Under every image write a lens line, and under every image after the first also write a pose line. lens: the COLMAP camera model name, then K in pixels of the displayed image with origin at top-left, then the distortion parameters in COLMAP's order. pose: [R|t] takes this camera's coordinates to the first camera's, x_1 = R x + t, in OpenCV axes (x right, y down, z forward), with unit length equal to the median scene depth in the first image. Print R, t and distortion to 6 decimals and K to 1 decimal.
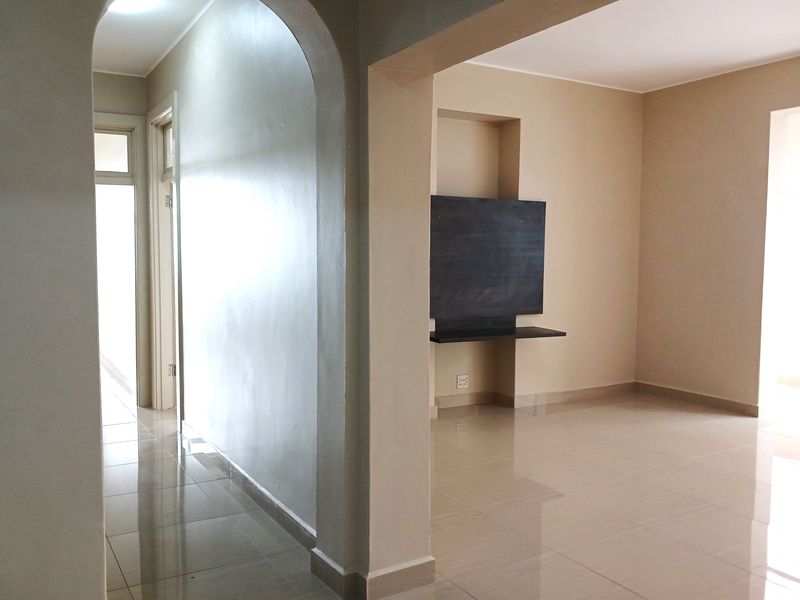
lens RADIAL K [[651.5, 0, 400.0], [0, 651.5, 300.0], [0, 0, 1]] dist [-0.006465, -0.006725]
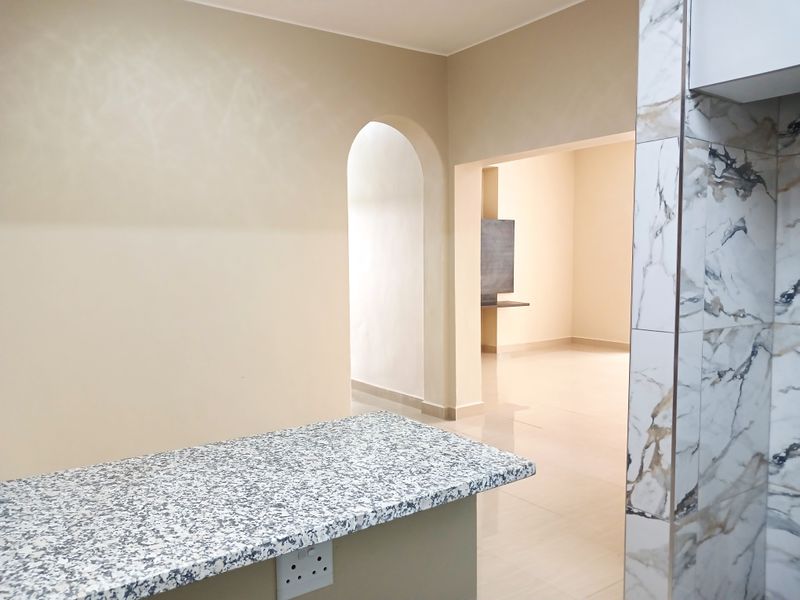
lens RADIAL K [[651.5, 0, 400.0], [0, 651.5, 300.0], [0, 0, 1]] dist [-0.006465, -0.006725]
pose [[0.994234, -0.019833, 0.105386, -0.220308], [0.020671, 0.999763, -0.006864, 0.045522], [-0.105225, 0.009003, 0.994408, -0.529326]]
